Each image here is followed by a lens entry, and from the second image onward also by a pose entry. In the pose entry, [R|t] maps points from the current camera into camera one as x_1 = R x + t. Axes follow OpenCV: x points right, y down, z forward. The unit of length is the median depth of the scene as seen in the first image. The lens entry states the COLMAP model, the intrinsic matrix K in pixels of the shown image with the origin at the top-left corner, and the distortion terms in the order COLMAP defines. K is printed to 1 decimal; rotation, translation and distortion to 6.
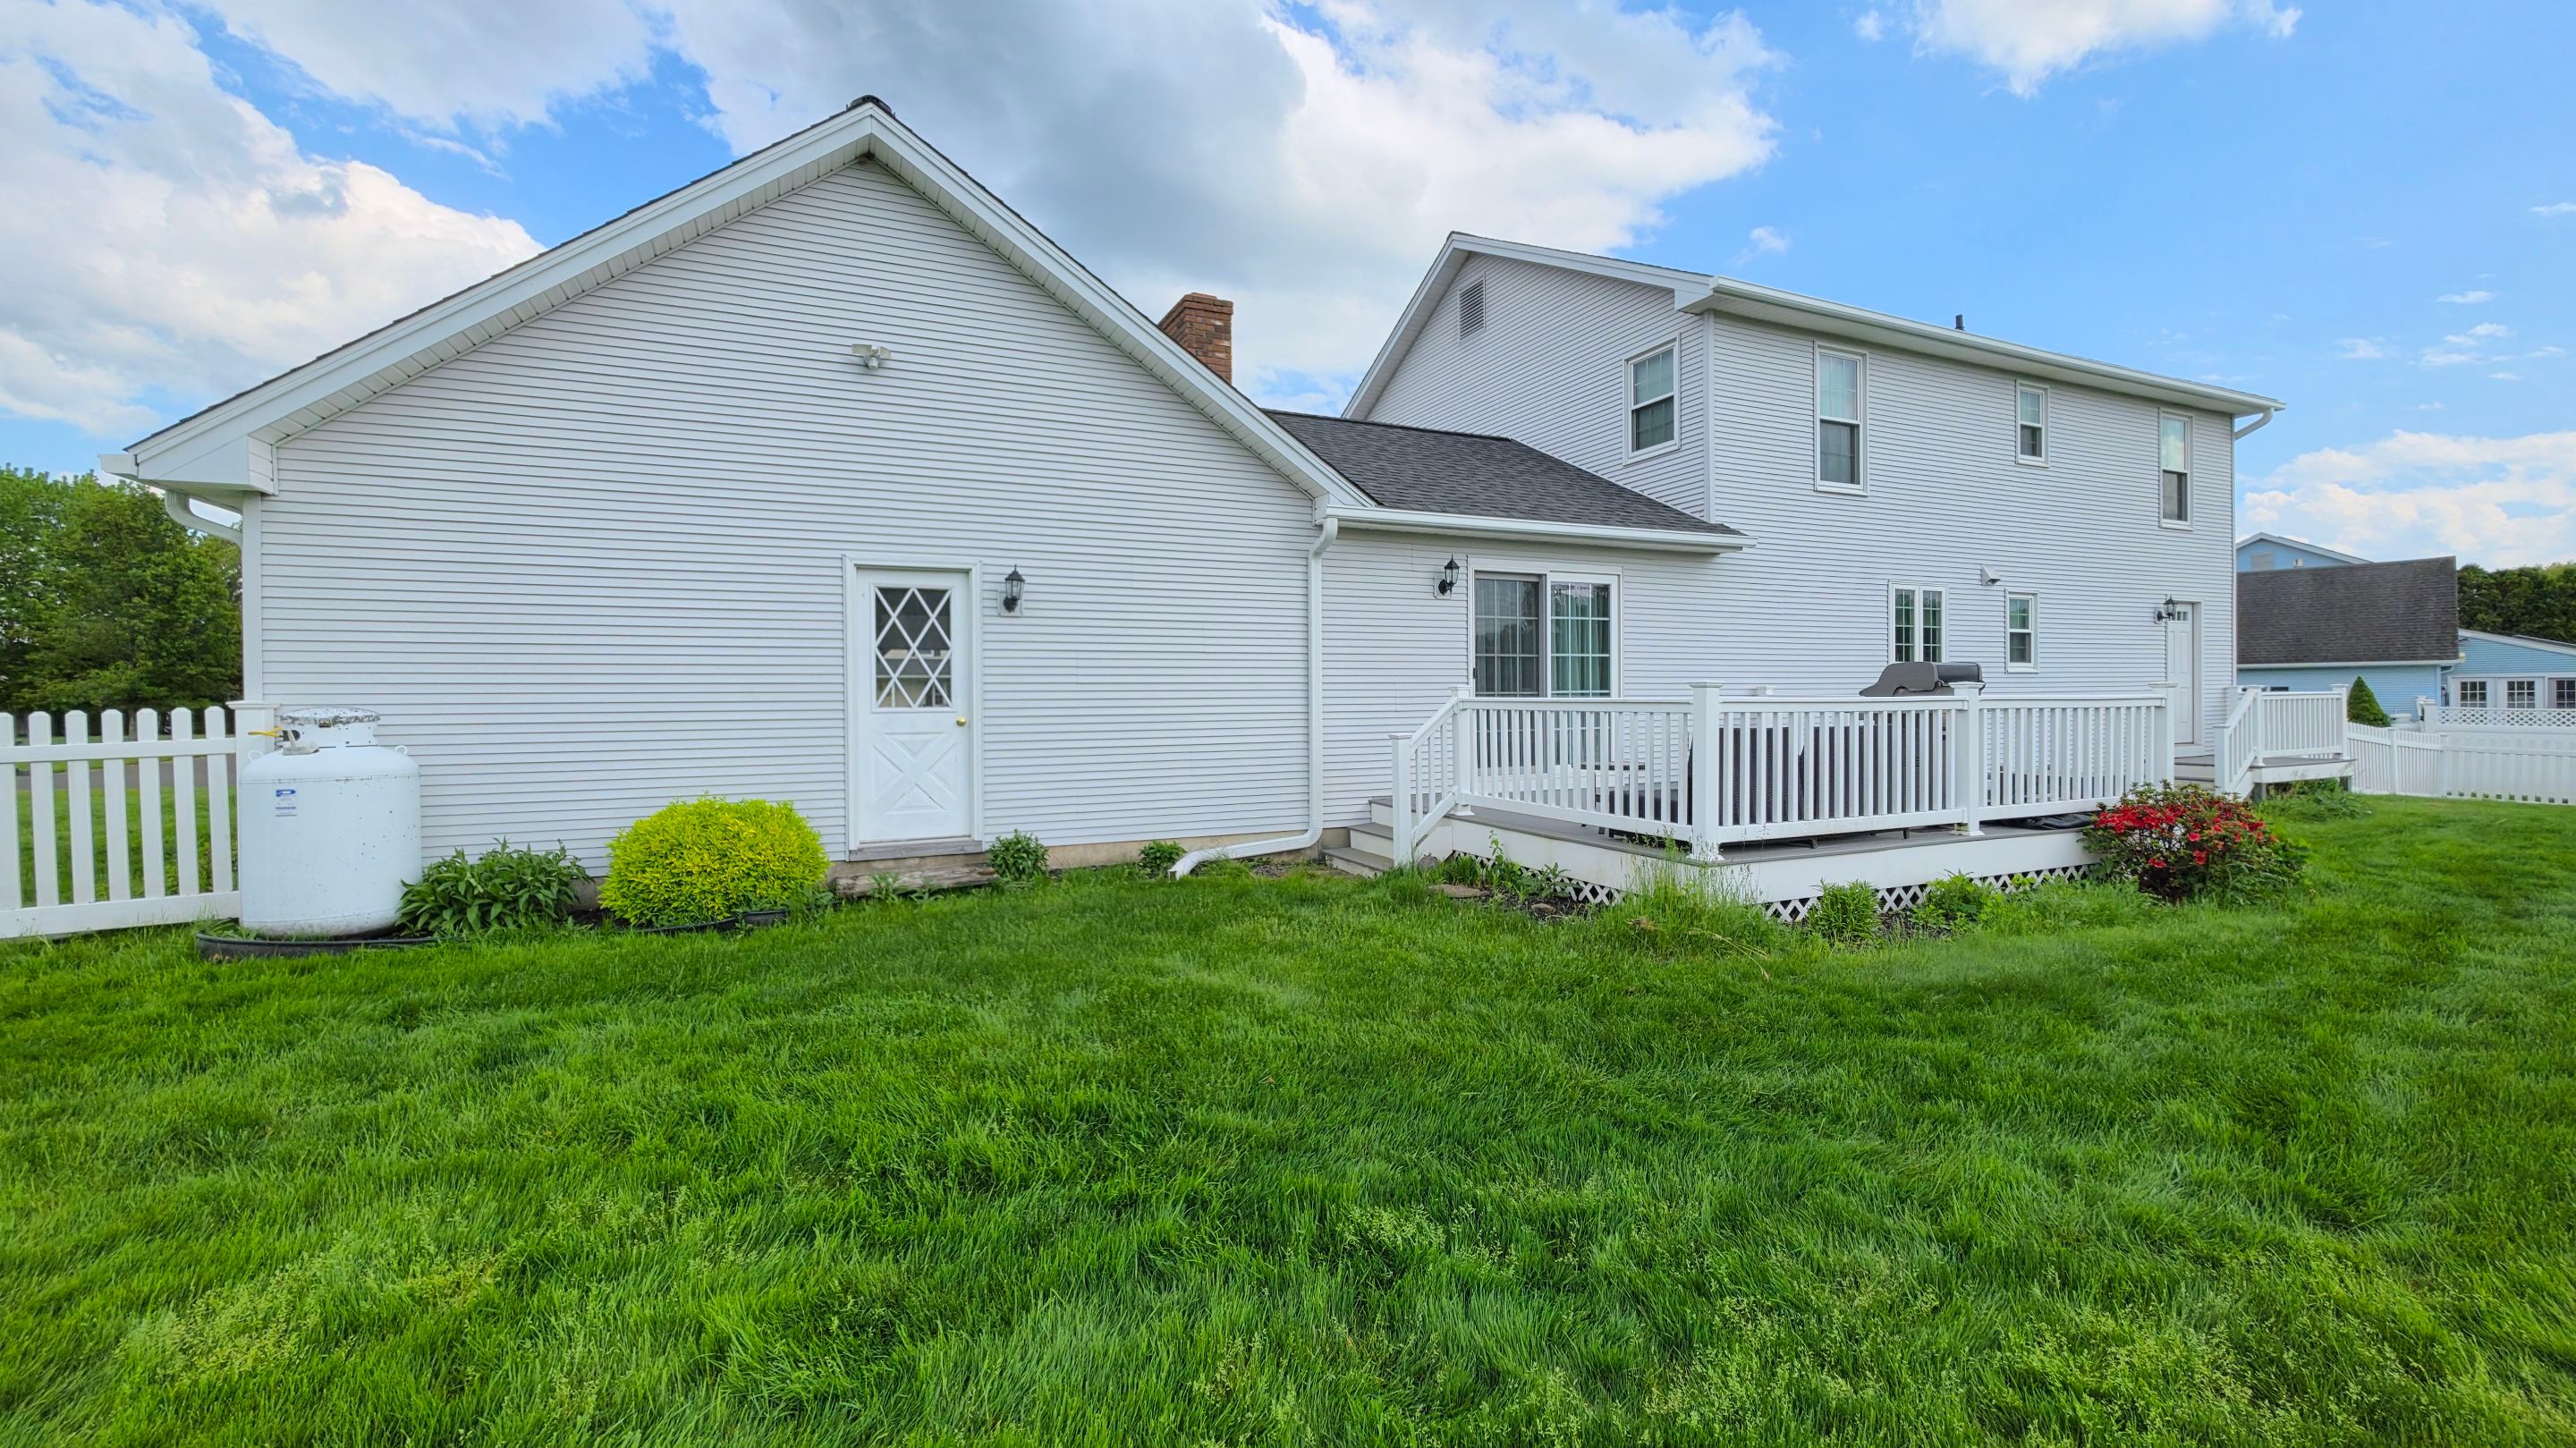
lens RADIAL K [[1042.3, 0, 1290.8], [0, 1042.3, 721.2], [0, 0, 1]] dist [-0.001392, 0.000592]
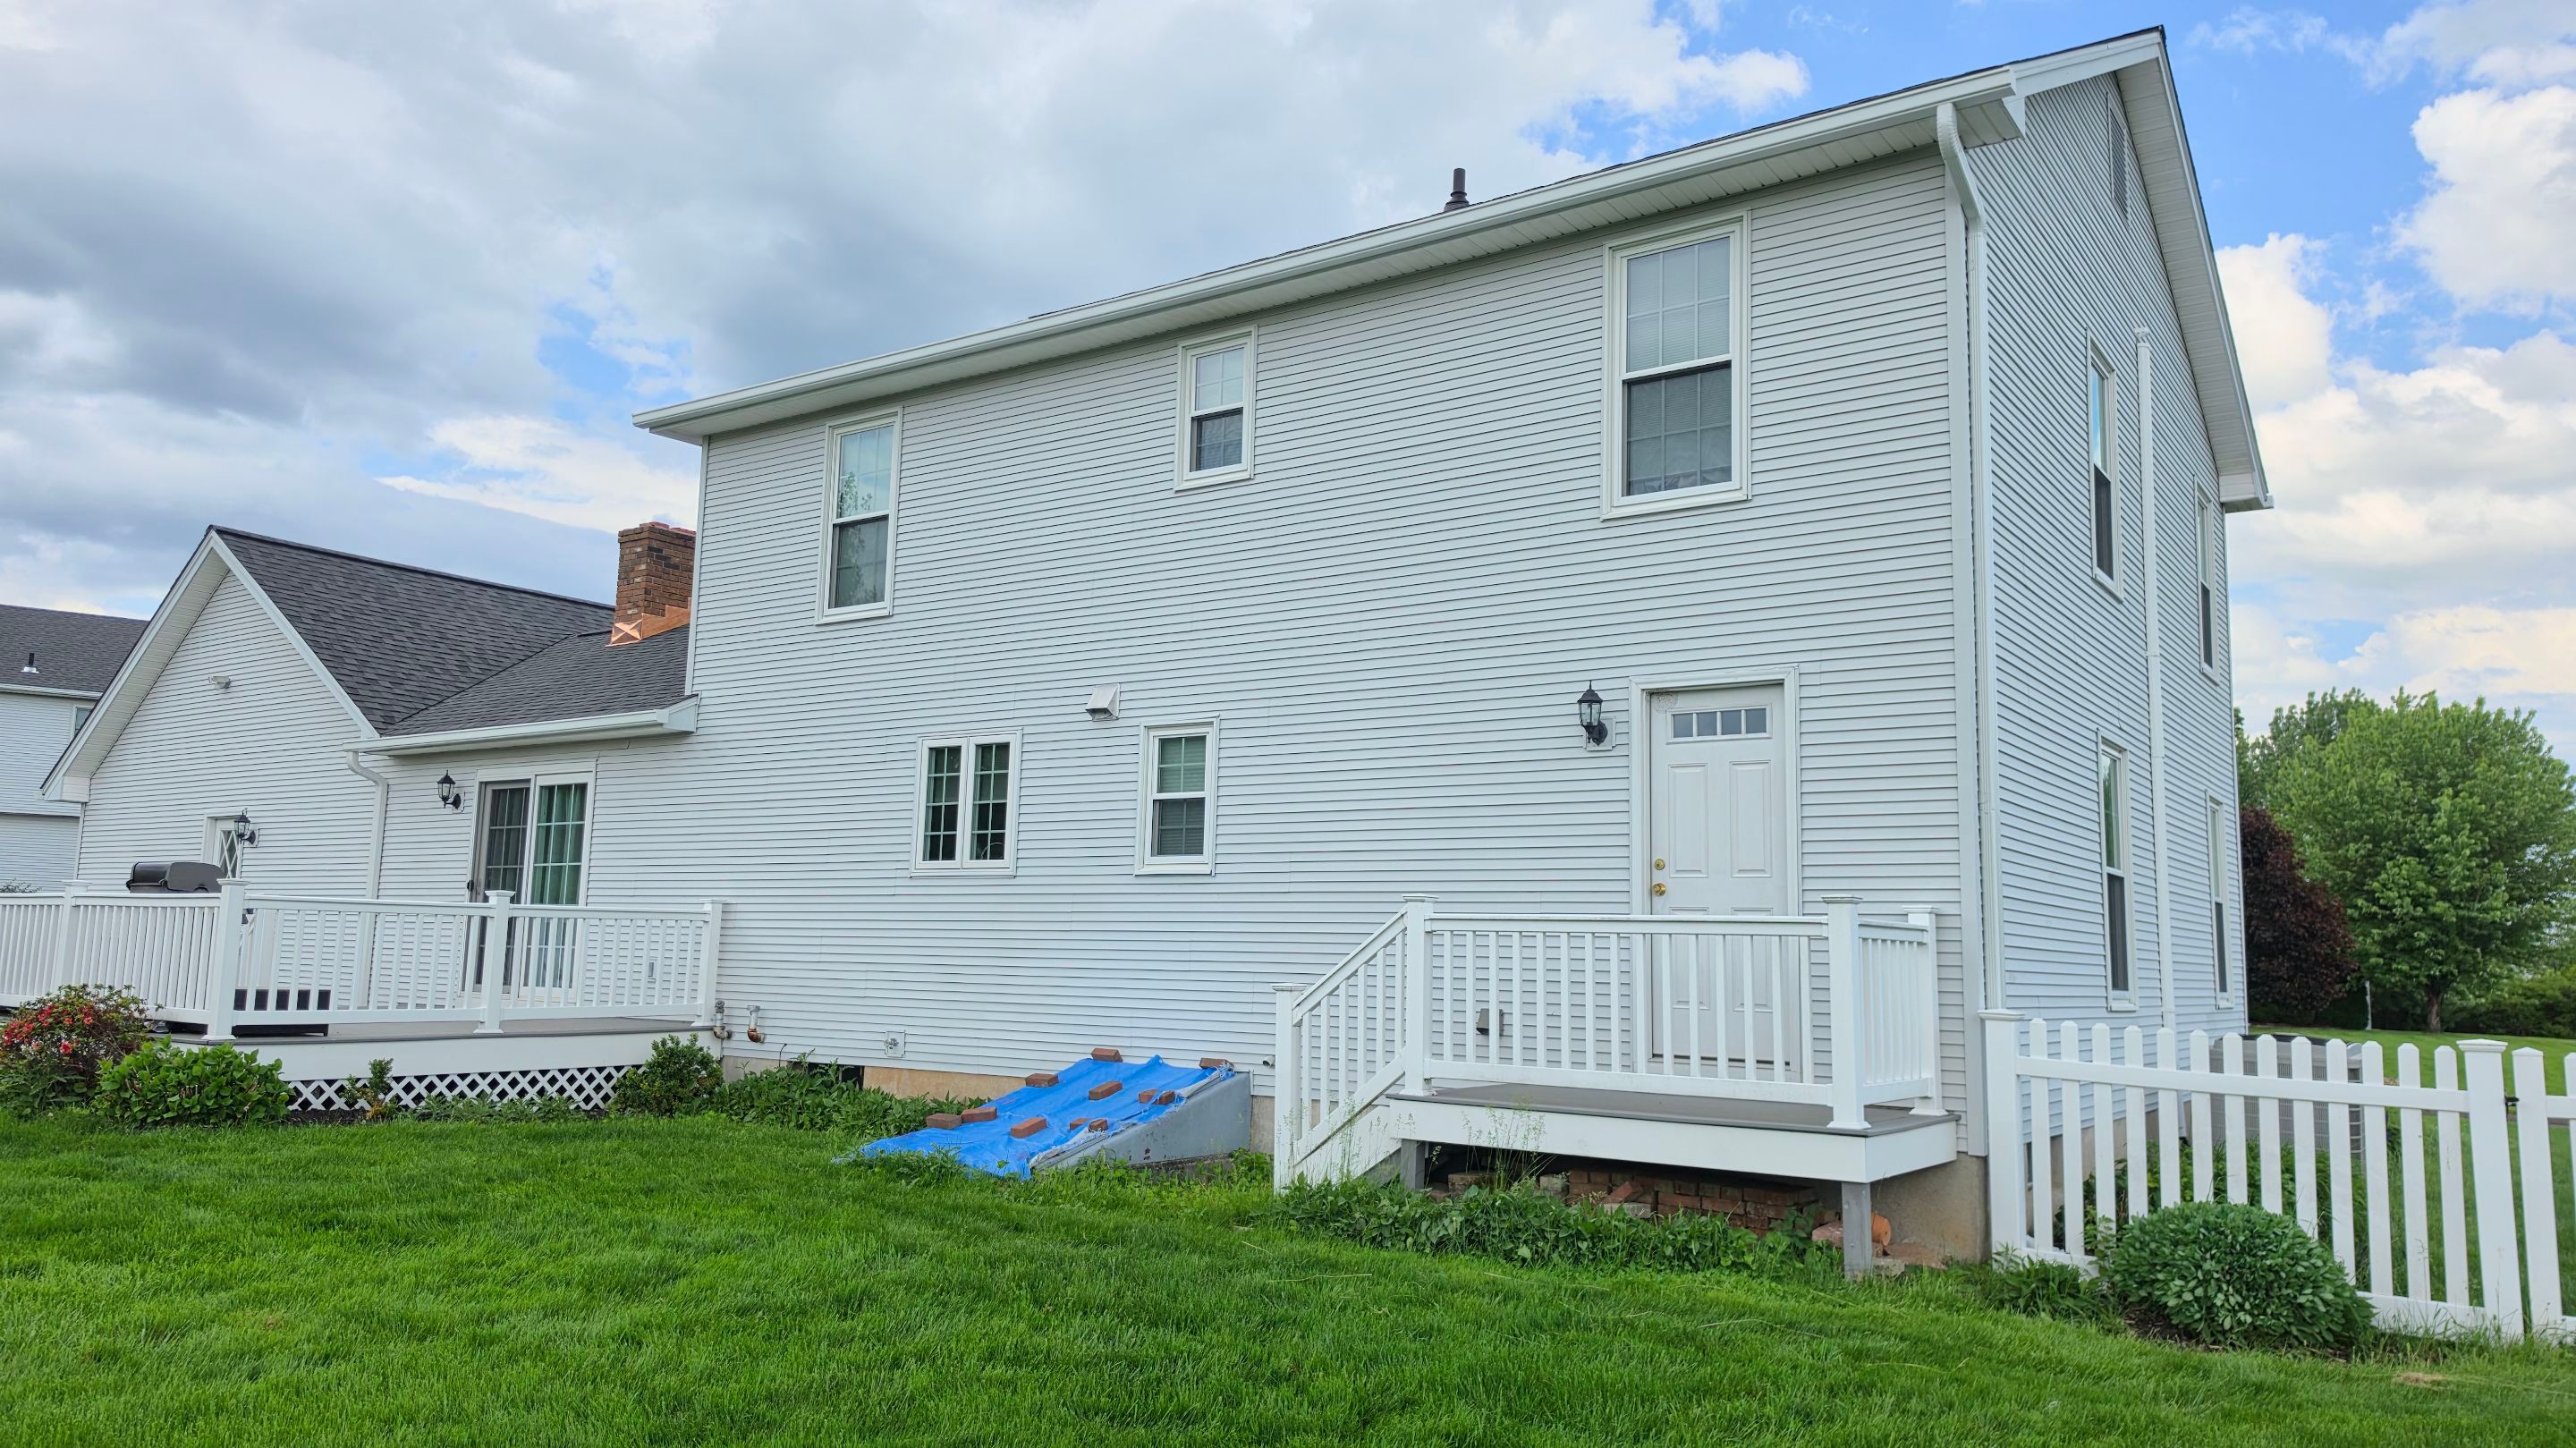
lens RADIAL K [[1694.3, 0, 1289.8], [0, 1694.3, 712.4], [0, 0, 1]] dist [0.017410, -0.028035]
pose [[0.522612, -0.102337, -0.846406, 2.343583], [-0.047462, 0.987738, -0.148730, -0.005627], [0.851249, 0.117901, 0.511347, 0.975580]]
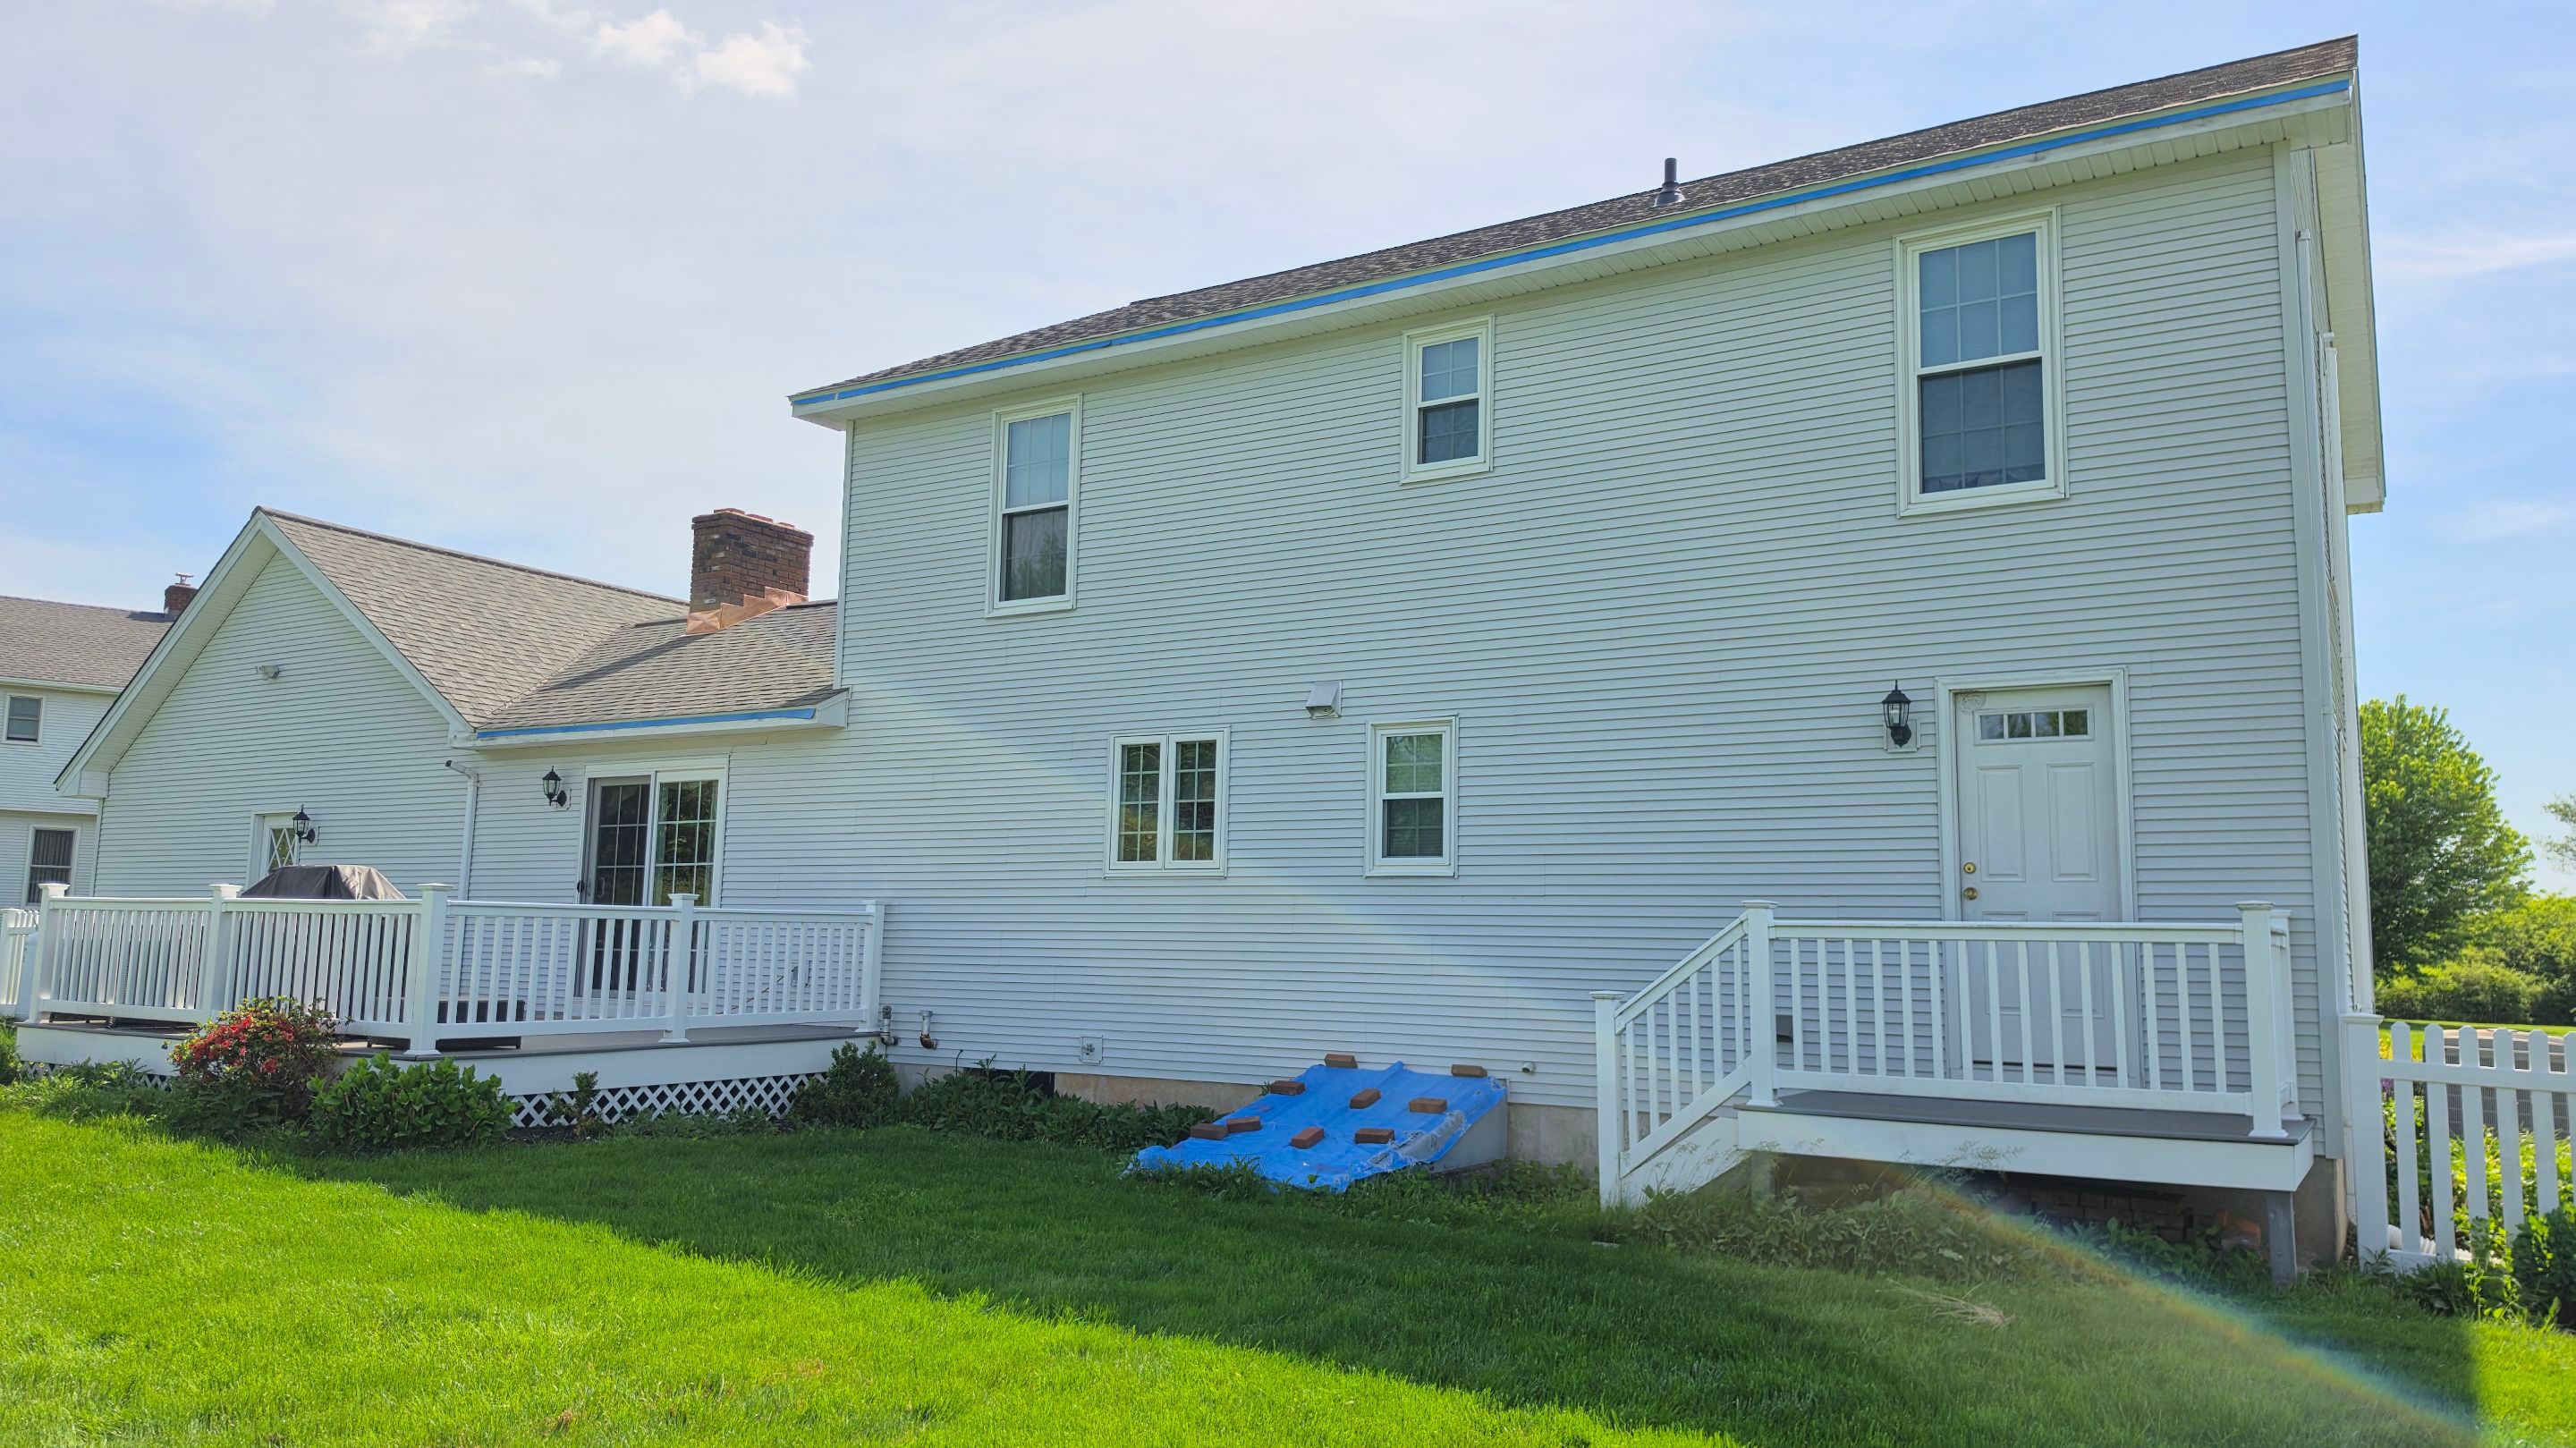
lens RADIAL K [[1694.3, 0, 1280.9], [0, 1694.3, 720.6], [0, 0, 1]] dist [0.017410, -0.028035]
pose [[0.568443, -0.091863, -0.817578, 2.169093], [-0.042417, 0.989153, -0.140633, -0.004901], [0.821628, 0.114621, 0.558380, 0.766704]]
